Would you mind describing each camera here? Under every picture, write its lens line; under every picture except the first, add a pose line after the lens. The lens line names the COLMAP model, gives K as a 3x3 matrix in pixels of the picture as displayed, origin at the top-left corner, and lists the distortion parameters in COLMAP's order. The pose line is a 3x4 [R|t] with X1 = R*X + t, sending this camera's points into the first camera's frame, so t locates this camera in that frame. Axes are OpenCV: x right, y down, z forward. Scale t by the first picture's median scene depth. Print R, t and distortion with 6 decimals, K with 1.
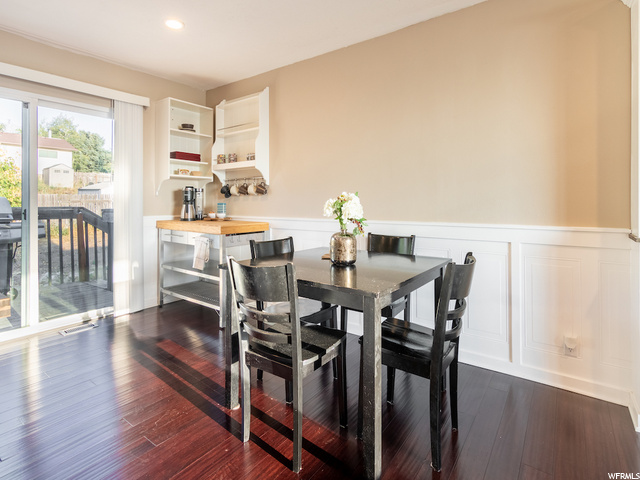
lens RADIAL K [[343.5, 0, 319.7], [0, 343.5, 201.0], [0, 0, 1]] dist [-0.003652, -0.000343]
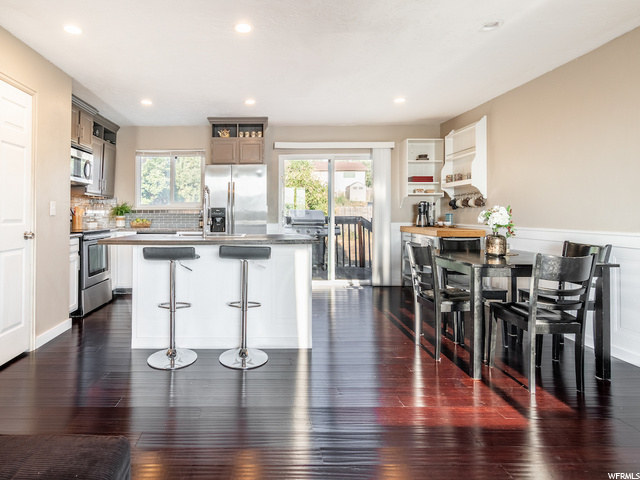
lens RADIAL K [[343.5, 0, 319.7], [0, 343.5, 201.0], [0, 0, 1]] dist [-0.003652, -0.000343]
pose [[0.728190, -0.023464, -0.684974, 0.242672], [0.001097, 0.999452, -0.033070, 0.000067], [0.685374, 0.023330, 0.727817, -0.252032]]
